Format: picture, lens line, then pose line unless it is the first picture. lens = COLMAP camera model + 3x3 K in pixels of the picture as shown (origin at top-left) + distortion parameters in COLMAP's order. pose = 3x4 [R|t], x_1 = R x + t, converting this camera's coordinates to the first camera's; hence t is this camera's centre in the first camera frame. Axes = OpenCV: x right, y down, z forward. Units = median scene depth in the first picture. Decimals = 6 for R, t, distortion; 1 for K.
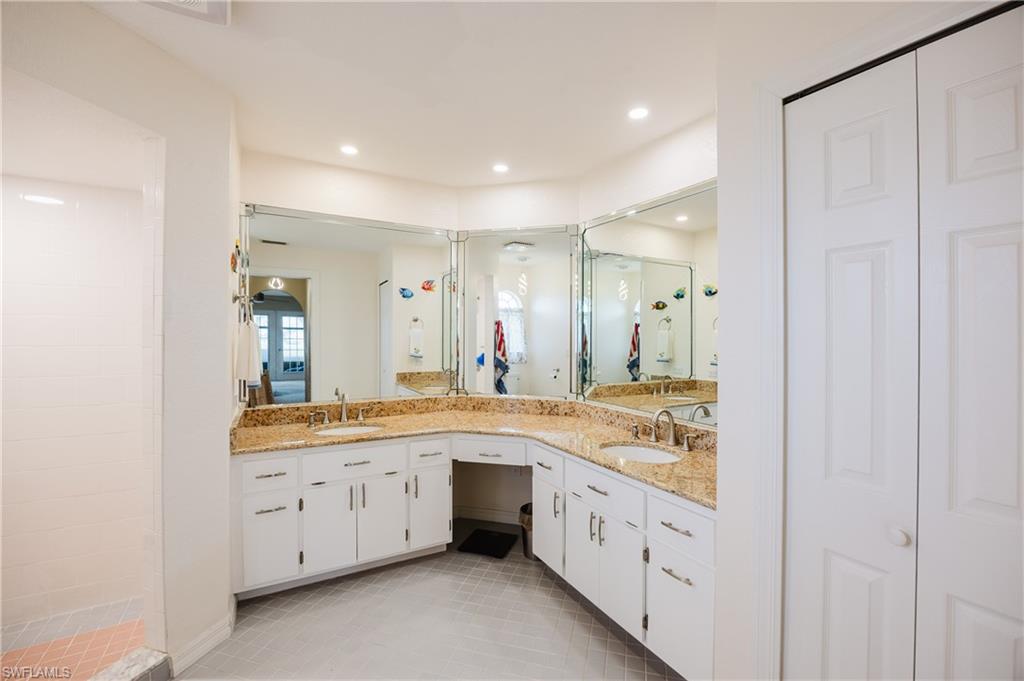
lens RADIAL K [[444.6, 0, 522.2], [0, 444.6, 337.5], [0, 0, 1]] dist [-0.019868, 0.000894]
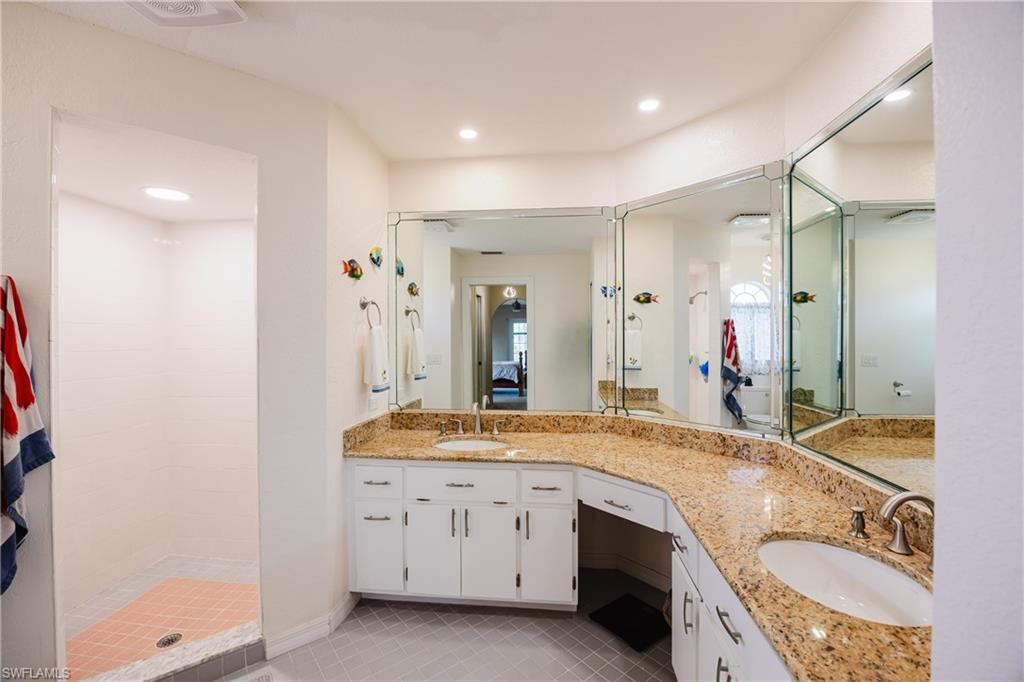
lens RADIAL K [[444.6, 0, 507.0], [0, 444.6, 344.9], [0, 0, 1]] dist [-0.019868, 0.000894]
pose [[0.806376, -0.000405, -0.591403, 0.178483], [0.004972, 0.999969, 0.006094, 0.000496], [0.591382, -0.007855, 0.806353, 0.273597]]
